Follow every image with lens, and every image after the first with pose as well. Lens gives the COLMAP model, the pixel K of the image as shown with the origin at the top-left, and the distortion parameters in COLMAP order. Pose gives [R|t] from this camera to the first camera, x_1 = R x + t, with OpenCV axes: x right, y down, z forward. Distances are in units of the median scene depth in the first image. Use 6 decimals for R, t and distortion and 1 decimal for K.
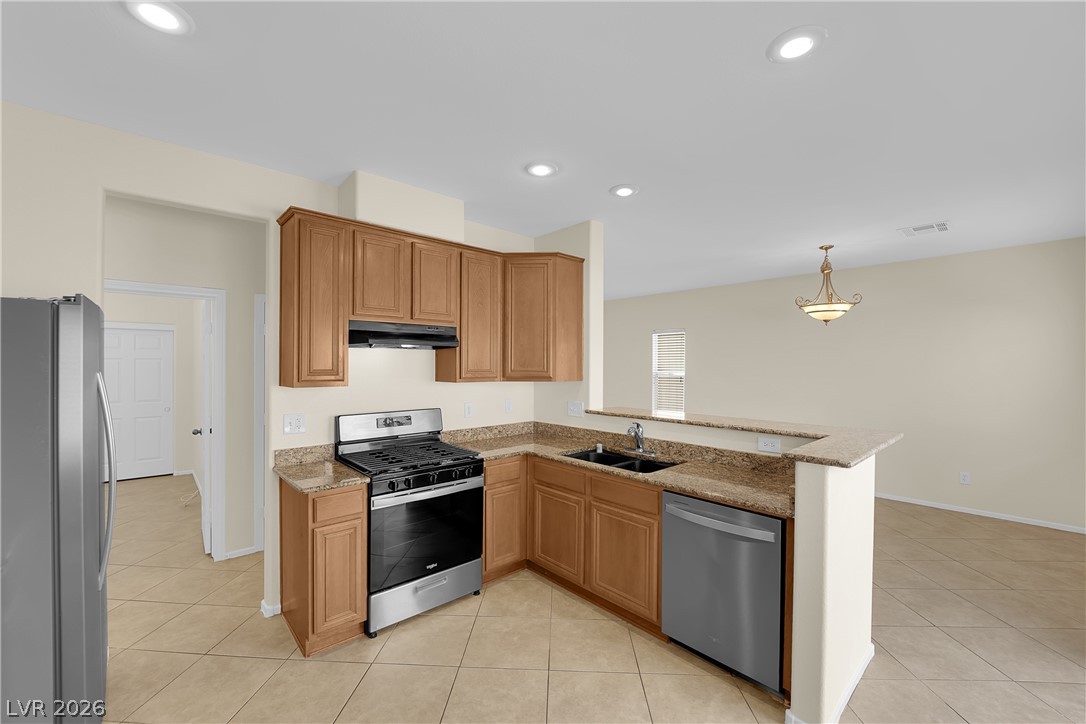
lens RADIAL K [[438.3, 0, 539.1], [0, 438.3, 363.7], [0, 0, 1]] dist [-0.007809, -0.004722]
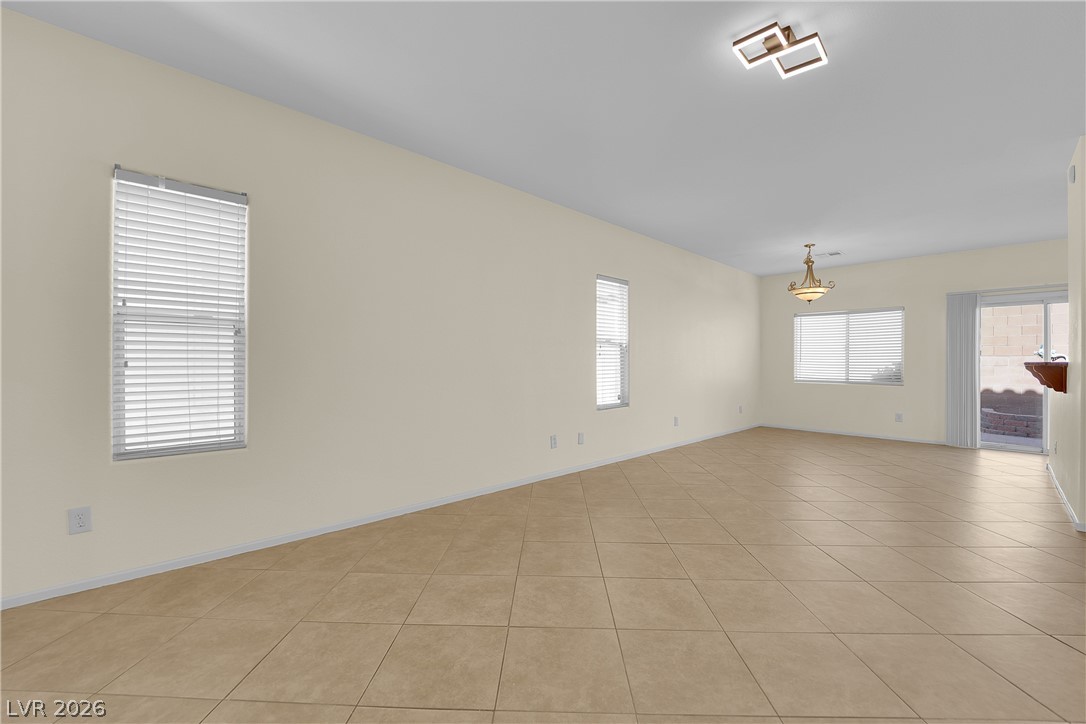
lens RADIAL K [[438.3, 0, 539.1], [0, 438.3, 363.7], [0, 0, 1]] dist [-0.007809, -0.004722]
pose [[-0.017208, -0.004940, 0.999840, -0.949774], [-0.007446, 0.999961, 0.004812, 0.133476], [-0.999824, -0.007362, -0.017244, 2.671651]]
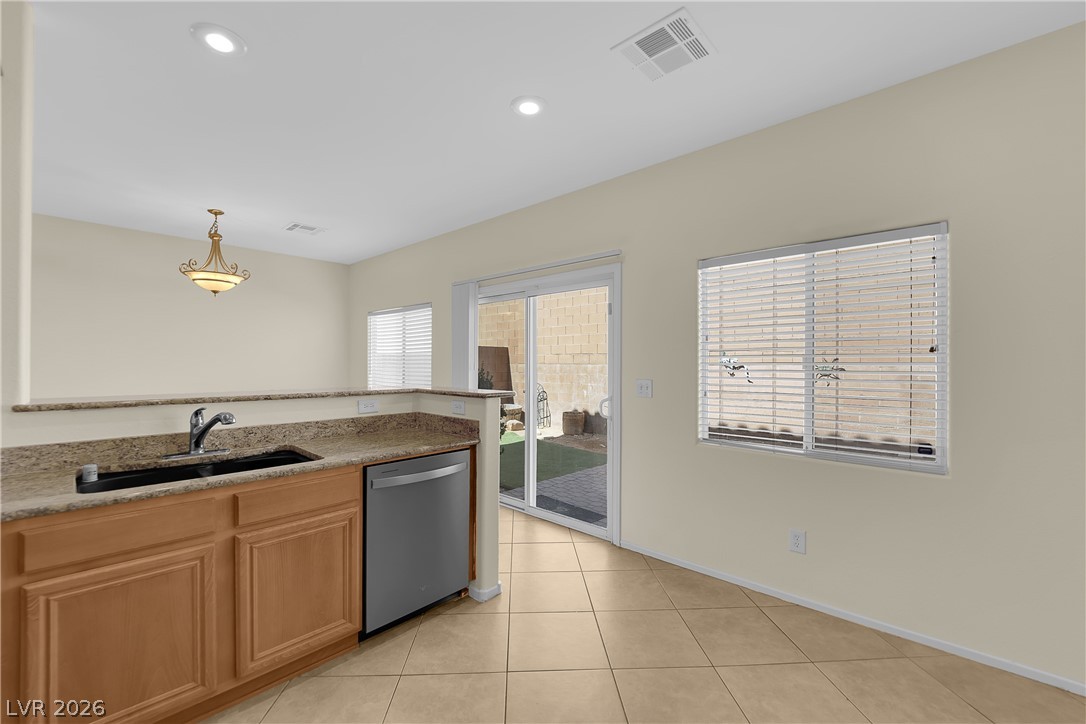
lens RADIAL K [[438.3, 0, 539.1], [0, 438.3, 363.7], [0, 0, 1]] dist [-0.007809, -0.004722]
pose [[-0.092376, -0.004654, 0.995713, -0.465179], [-0.005893, 0.999974, 0.004127, 0.065959], [-0.995707, -0.005486, -0.092401, 0.585109]]
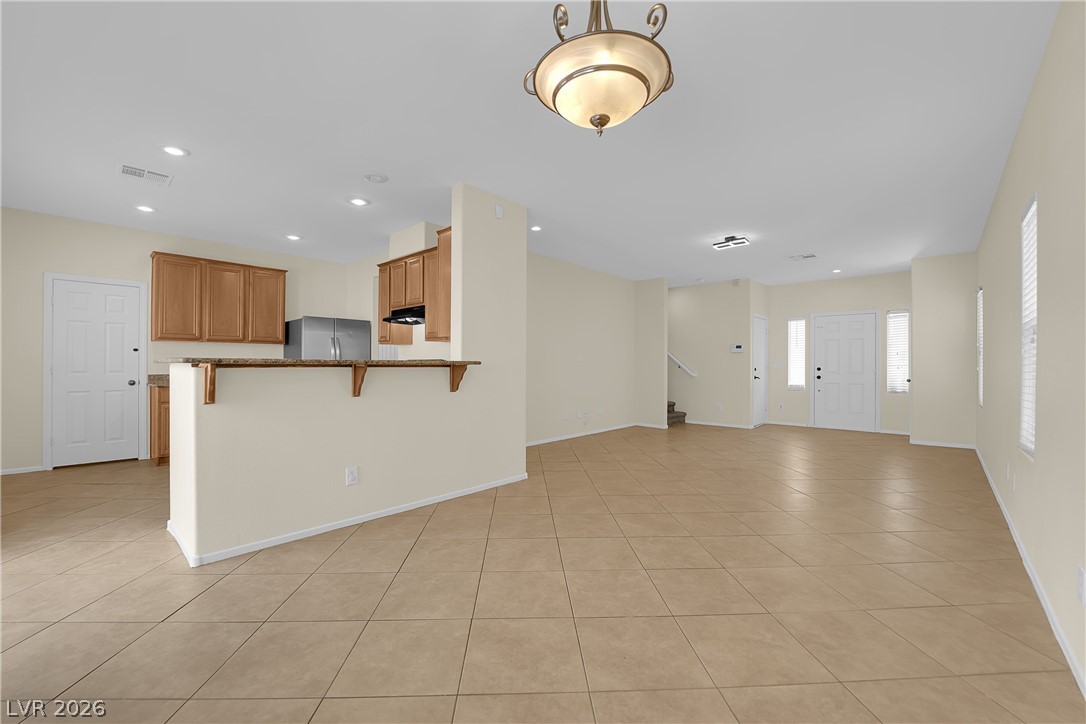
lens RADIAL K [[438.3, 0, 539.1], [0, 438.3, 363.7], [0, 0, 1]] dist [-0.007809, -0.004722]
pose [[0.089929, -0.006761, -0.995925, 1.451613], [-0.001756, 0.999974, -0.006947, 0.139103], [0.995947, 0.002373, 0.089914, 1.330687]]
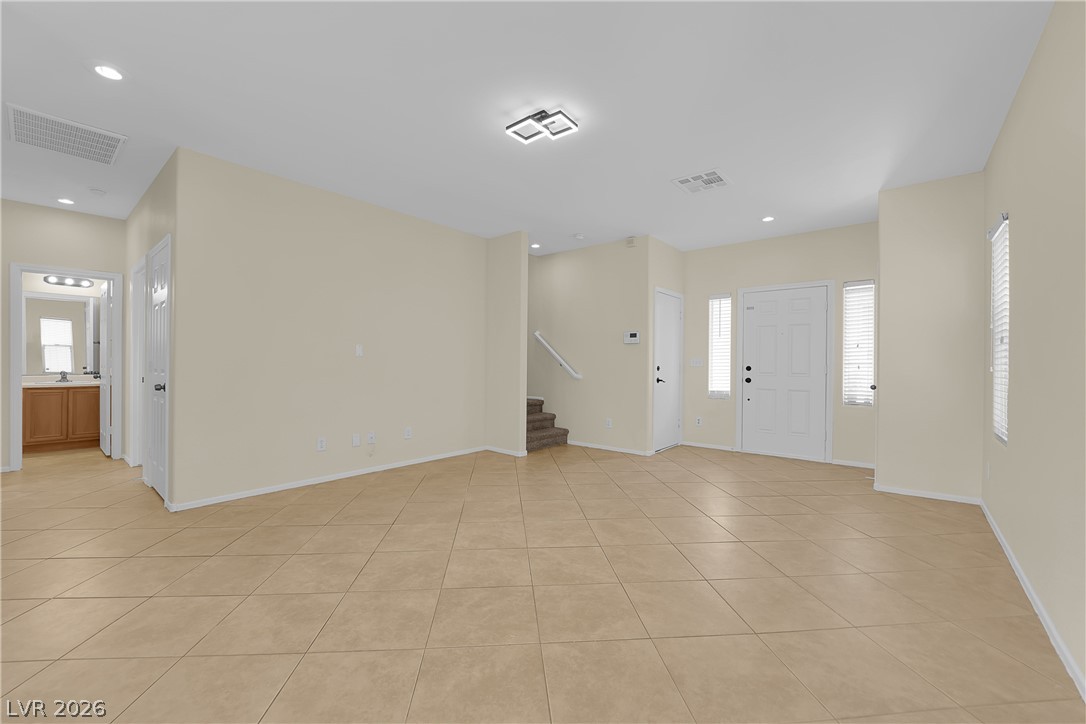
lens RADIAL K [[438.3, 0, 539.1], [0, 438.3, 363.7], [0, 0, 1]] dist [-0.007809, -0.004722]
pose [[0.134245, -0.001710, -0.990947, 0.660214], [-0.005924, 0.999979, -0.002528, 0.140225], [0.990930, 0.006210, 0.134232, 2.149508]]
